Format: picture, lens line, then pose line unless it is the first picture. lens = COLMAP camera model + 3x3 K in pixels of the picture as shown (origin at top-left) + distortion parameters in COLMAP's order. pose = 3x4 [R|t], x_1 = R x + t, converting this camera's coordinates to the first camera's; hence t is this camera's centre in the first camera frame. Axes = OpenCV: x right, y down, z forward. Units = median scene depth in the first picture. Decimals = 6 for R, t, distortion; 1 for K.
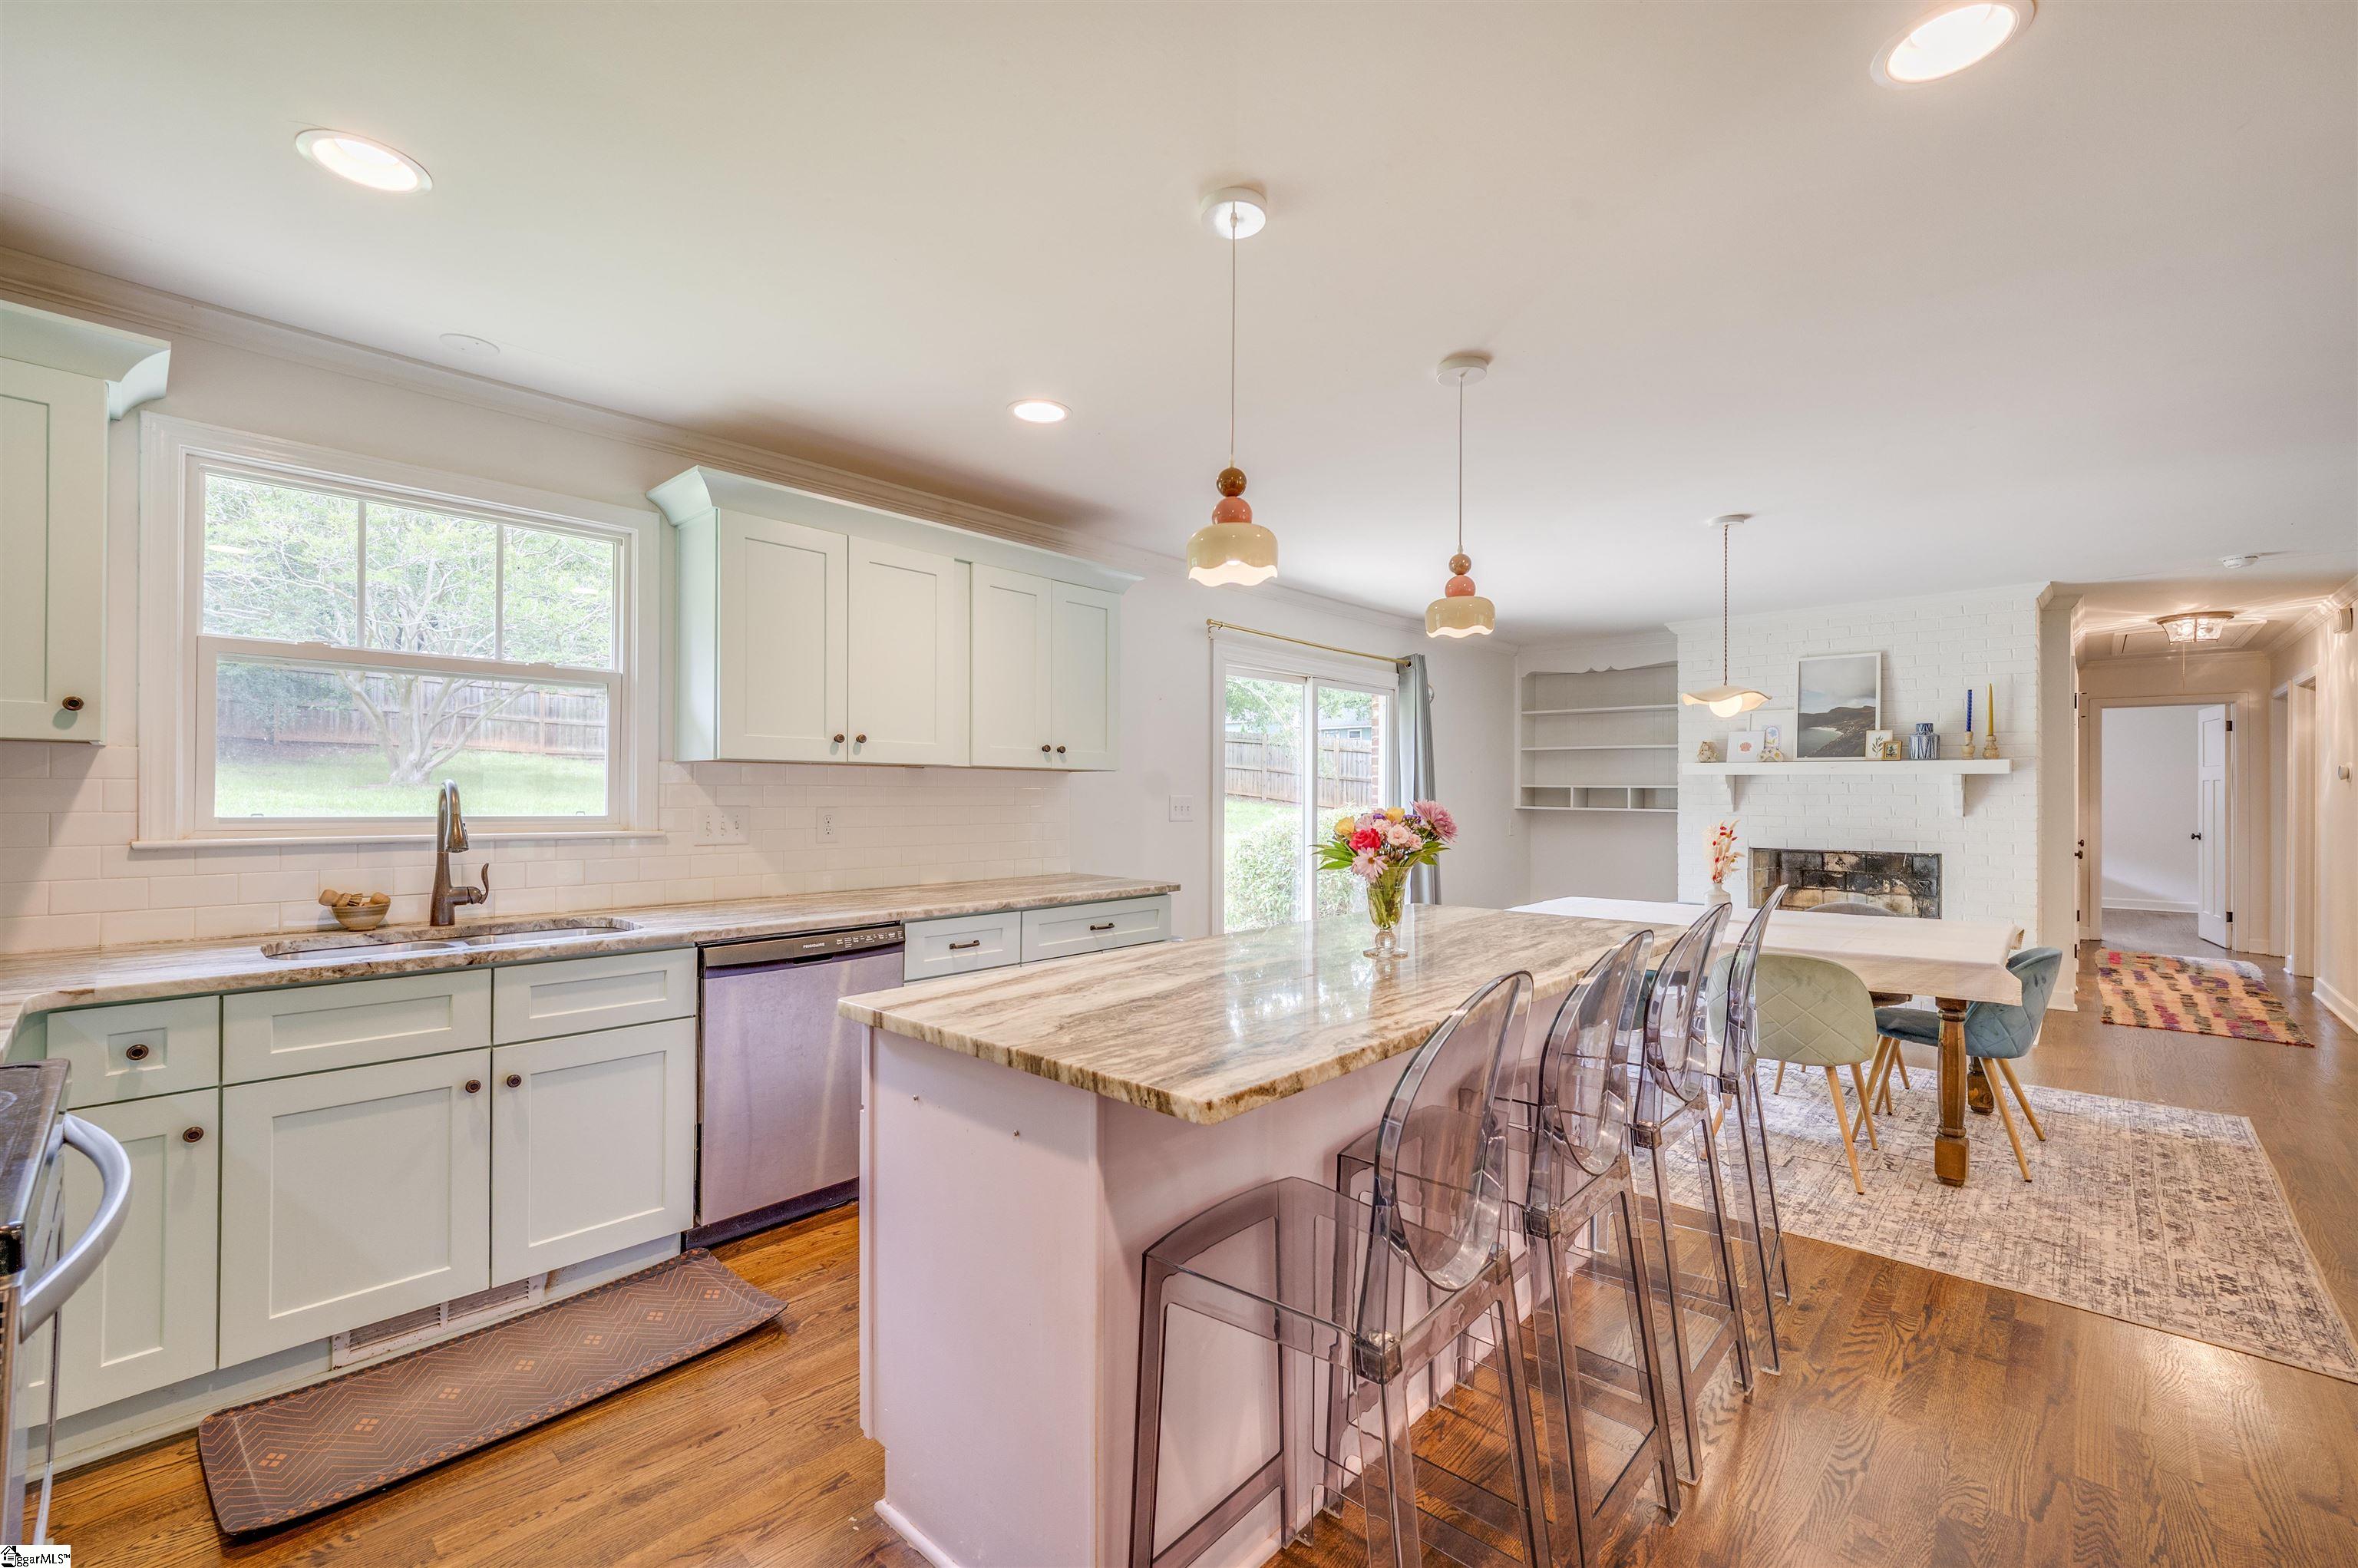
lens RADIAL K [[988.5, 0, 1190.7], [0, 988.5, 791.5], [0, 0, 1]] dist [0.028867, -0.017770]
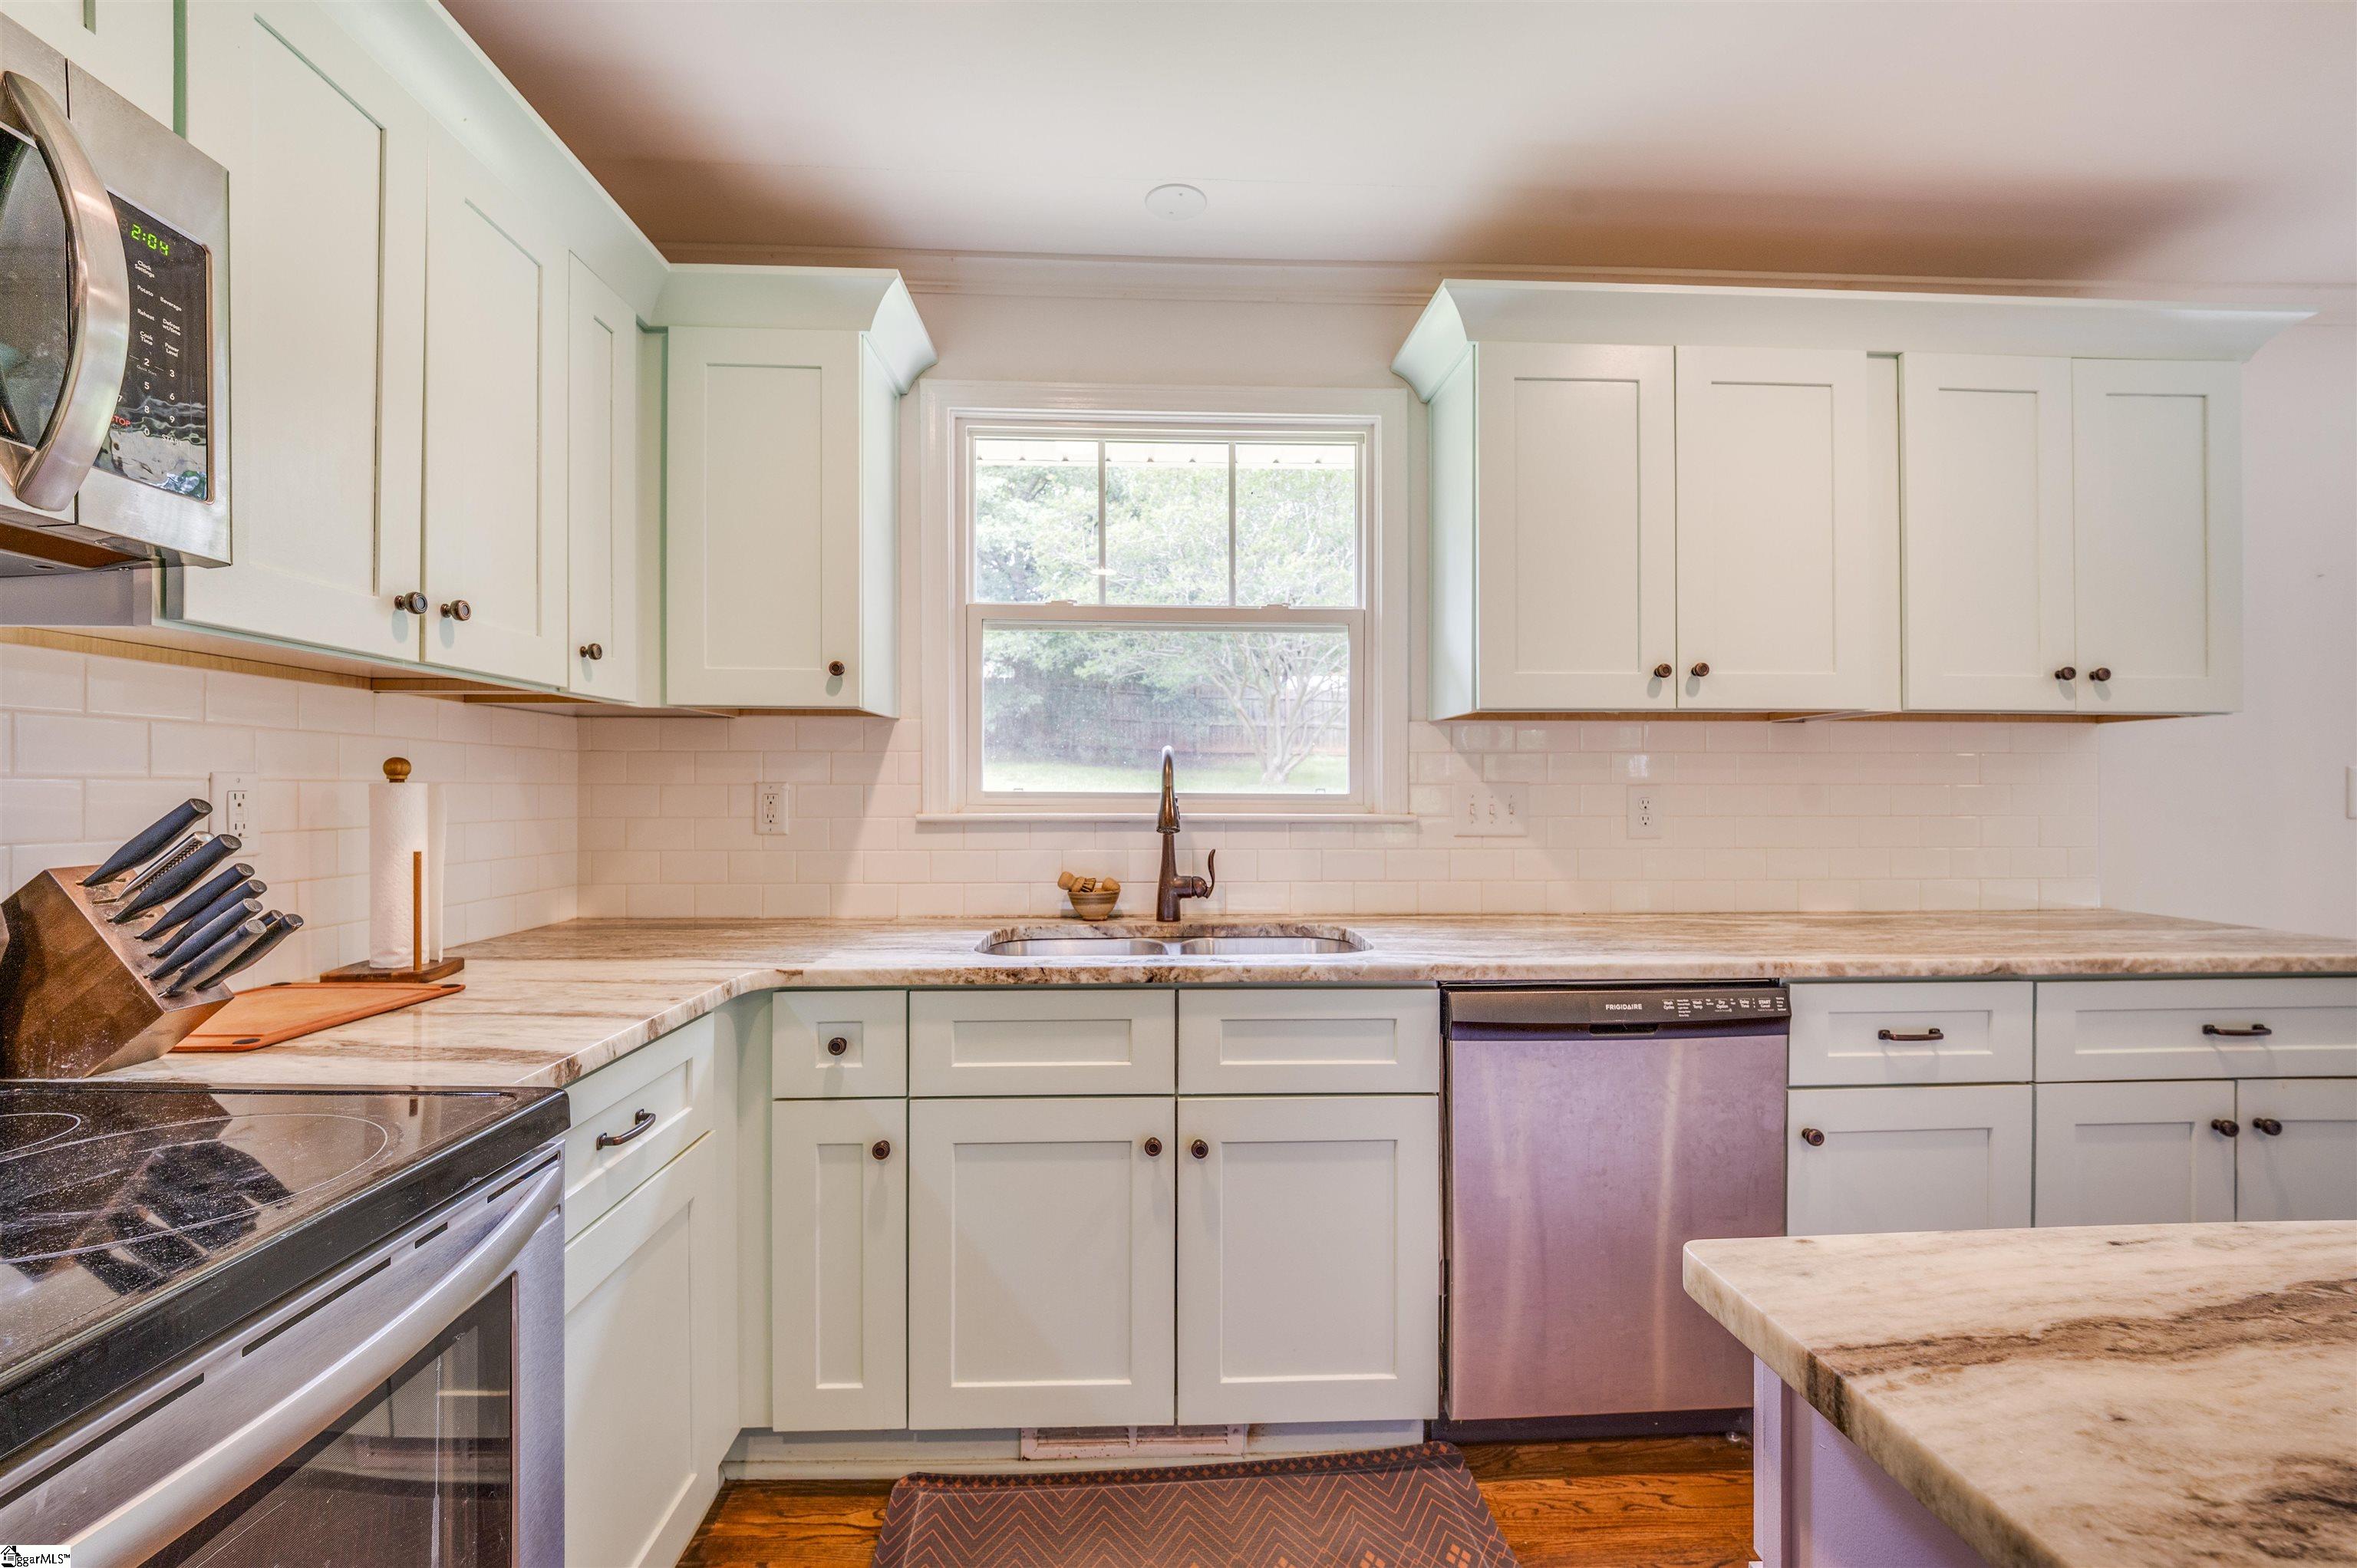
lens RADIAL K [[973.0, 0, 1170.1], [0, 973.0, 793.4], [0, 0, 1]] dist [0.019610, -0.027550]
pose [[0.697154, -0.006794, -0.716890, -0.158509], [0.005745, 0.999976, -0.003891, 0.029545], [0.716899, -0.001406, 0.697176, 0.424417]]
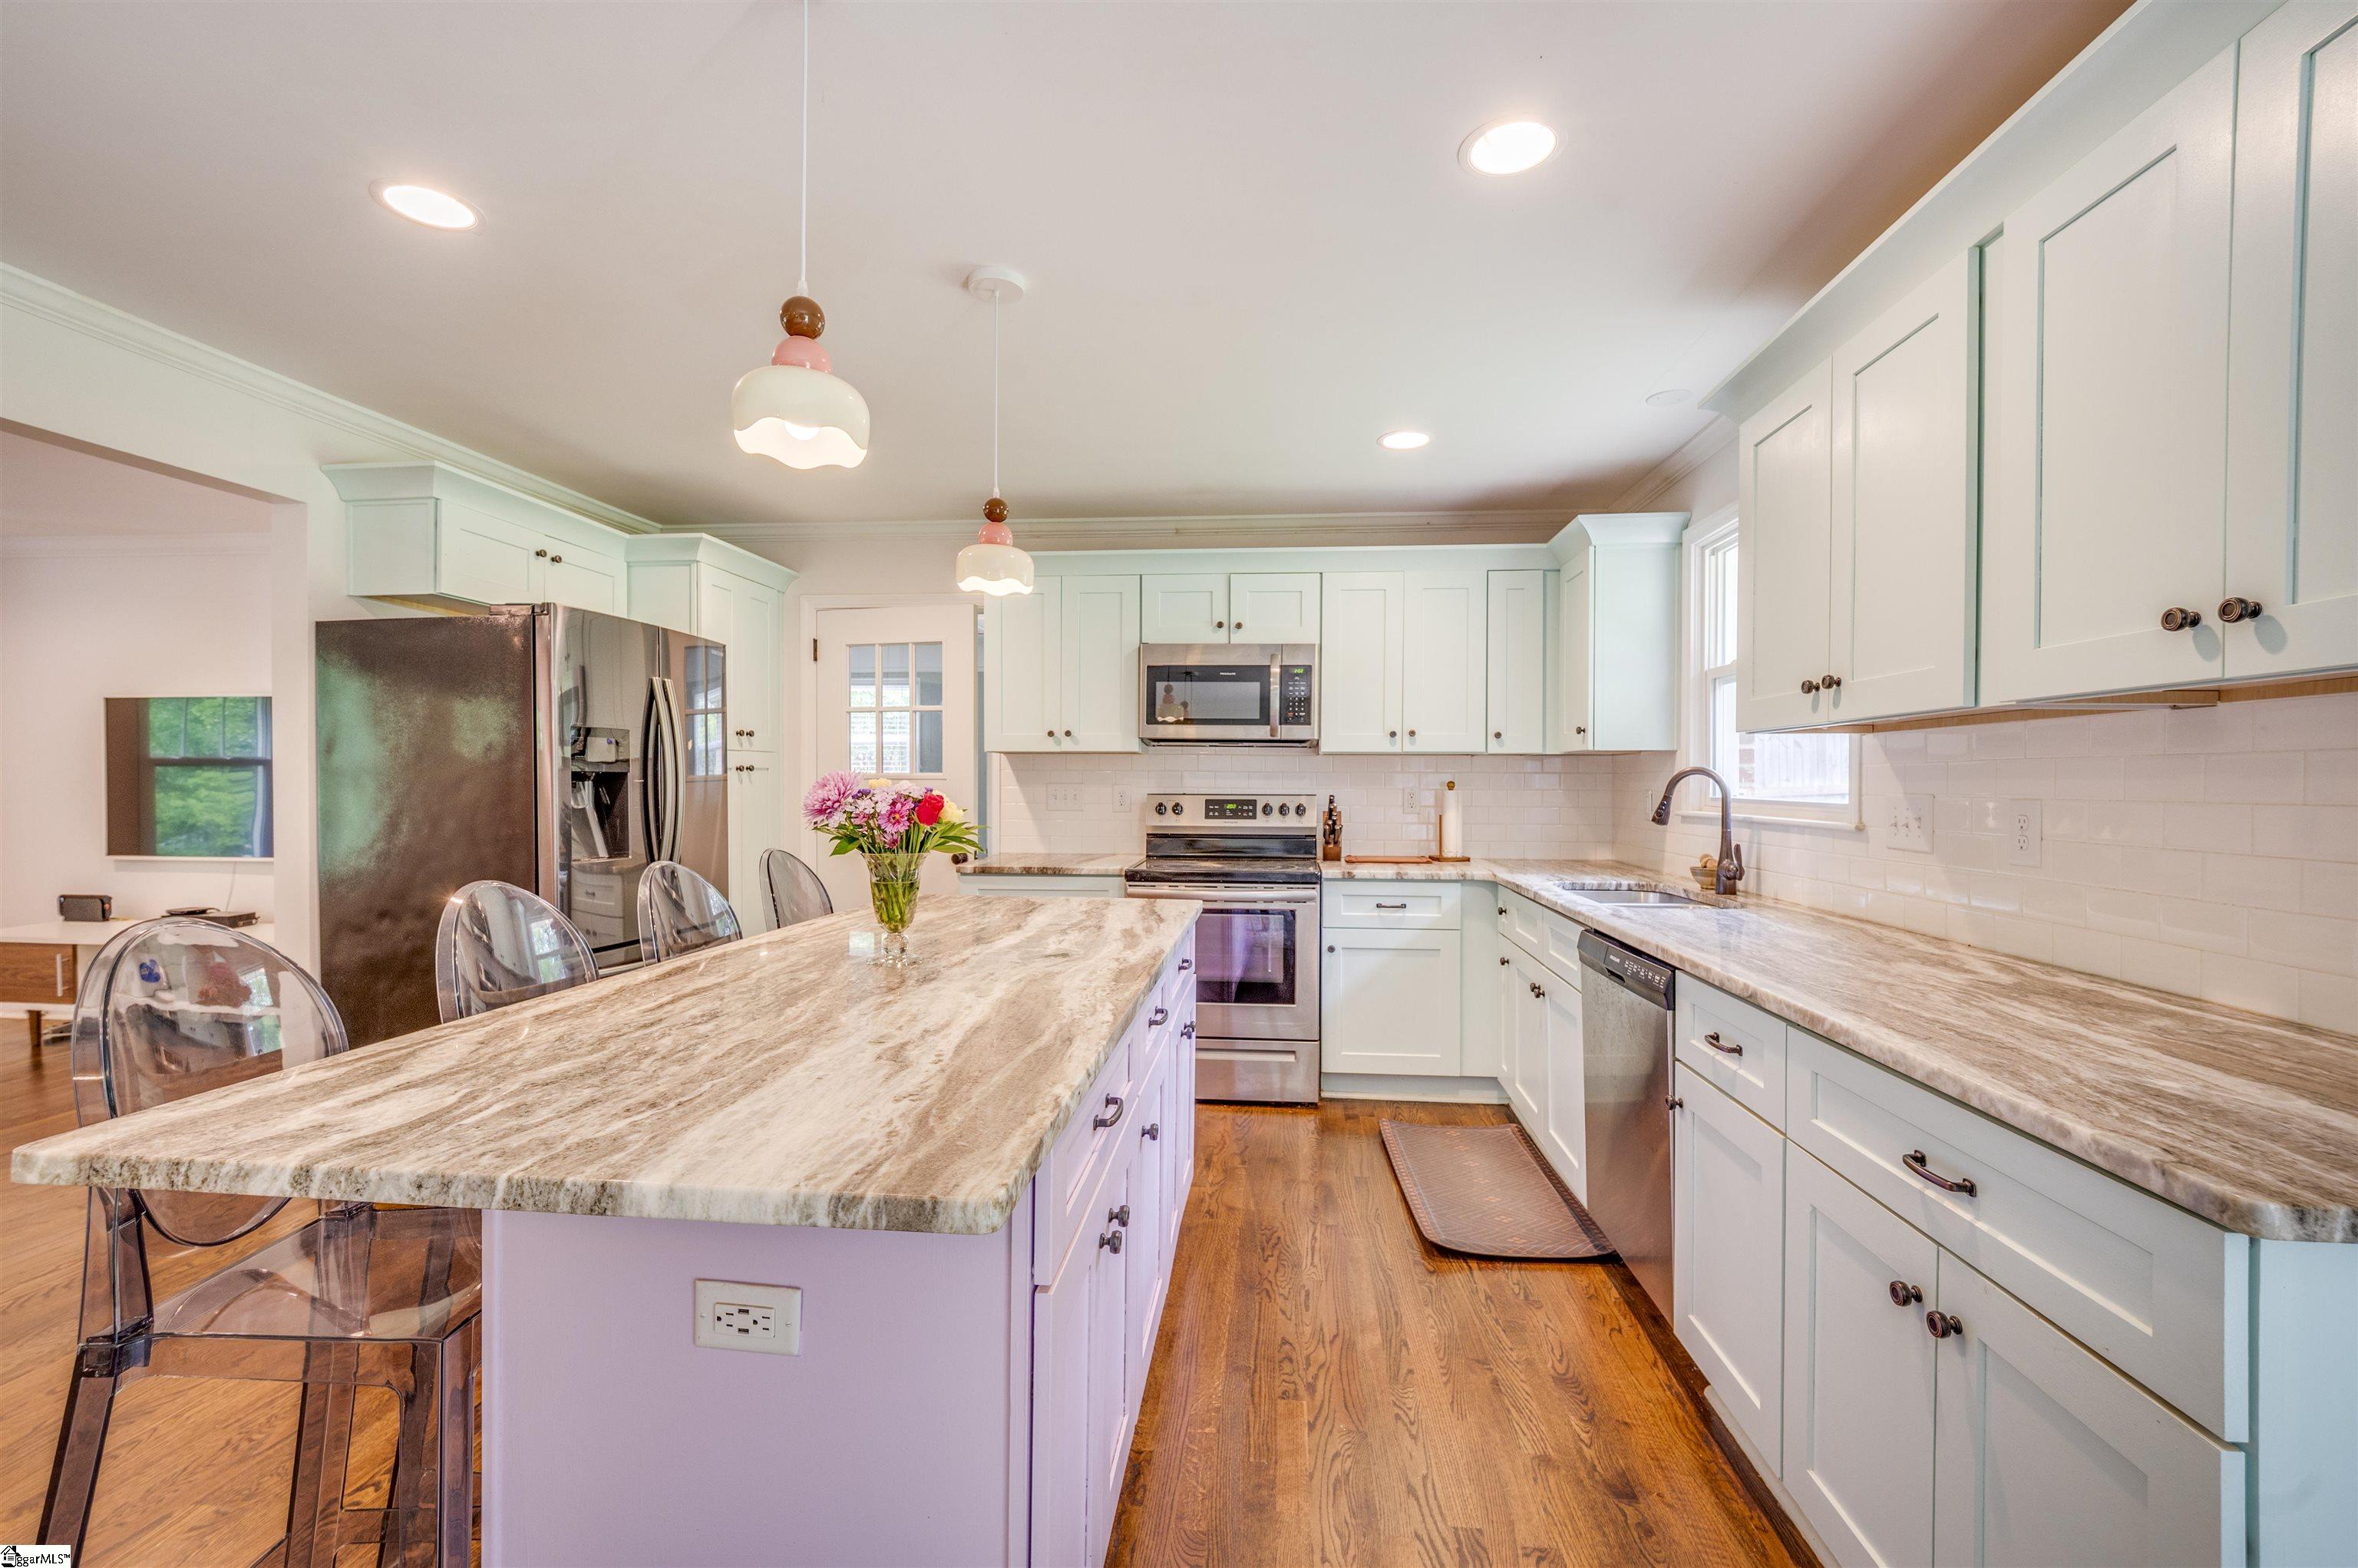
lens RADIAL K [[1044.9, 0, 1179.0], [0, 1044.9, 784.0], [0, 0, 1]] dist [0.001430, 0.000192]
pose [[-0.801807, -0.008146, -0.597528, 0.467150], [-0.007734, 0.999965, -0.003255, 0.016794], [0.597533, 0.002012, -0.801842, 1.591075]]
